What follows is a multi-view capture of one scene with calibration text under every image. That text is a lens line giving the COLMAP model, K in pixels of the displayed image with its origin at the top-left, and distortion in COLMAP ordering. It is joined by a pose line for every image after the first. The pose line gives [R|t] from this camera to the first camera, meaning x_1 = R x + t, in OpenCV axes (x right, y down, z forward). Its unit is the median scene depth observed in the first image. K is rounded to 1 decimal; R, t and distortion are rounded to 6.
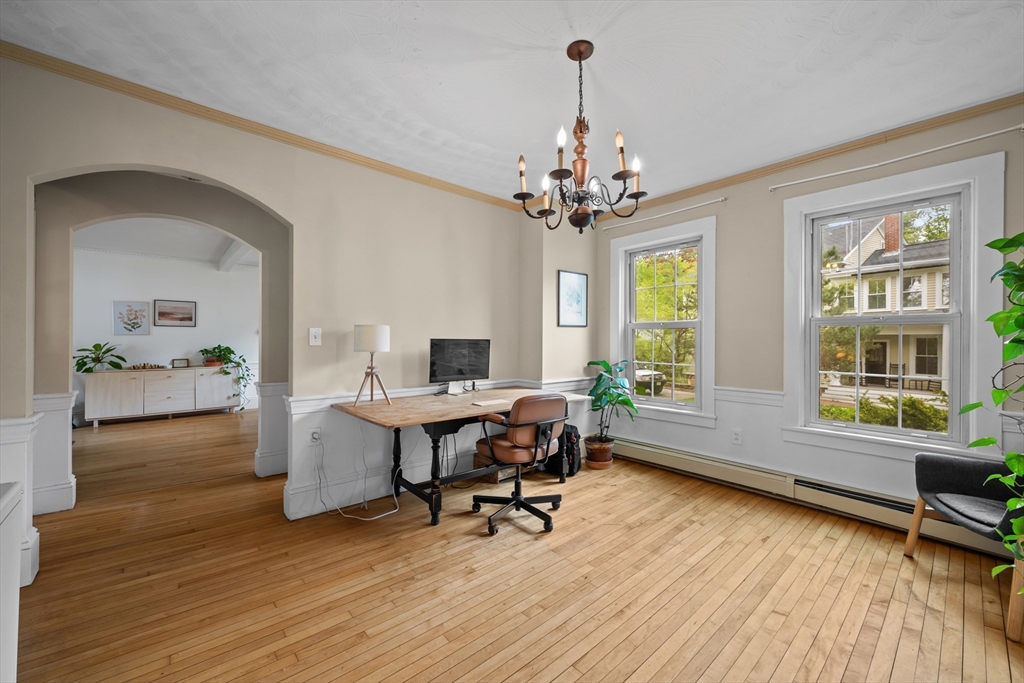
lens RADIAL K [[404.2, 0, 515.0], [0, 404.2, 338.5], [0, 0, 1]] dist [-0.001527, -0.000224]
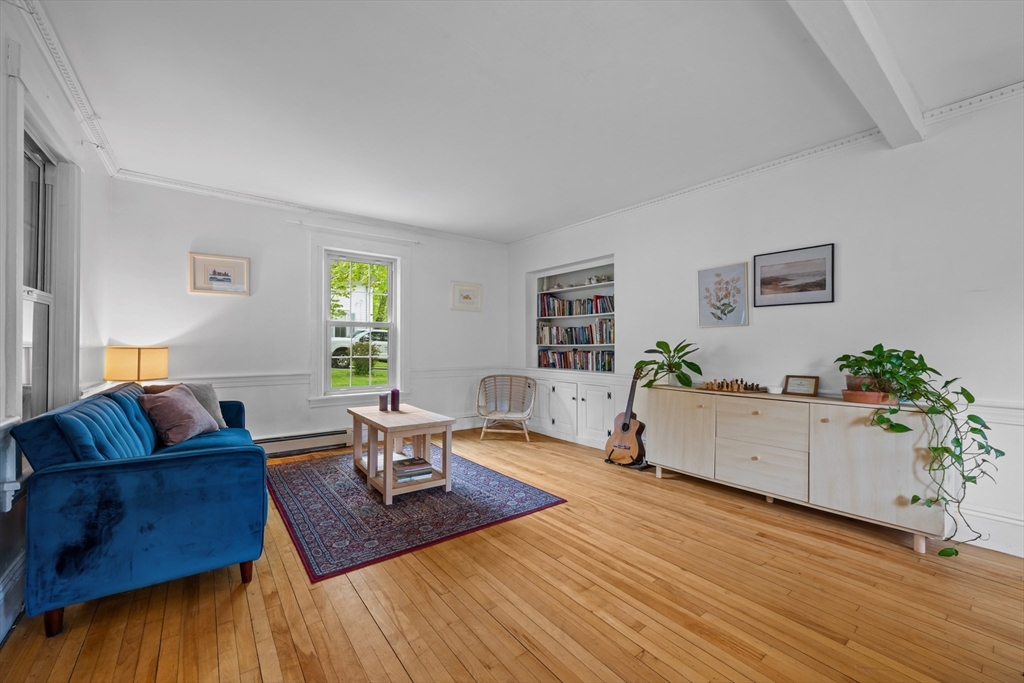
lens RADIAL K [[404.2, 0, 515.3], [0, 404.2, 338.8], [0, 0, 1]] dist [-0.001527, -0.000224]
pose [[-0.064562, -0.021822, -0.997675, -0.359273], [-0.002531, 0.999761, -0.021704, 0.019994], [0.997911, 0.001123, -0.064601, 0.715706]]
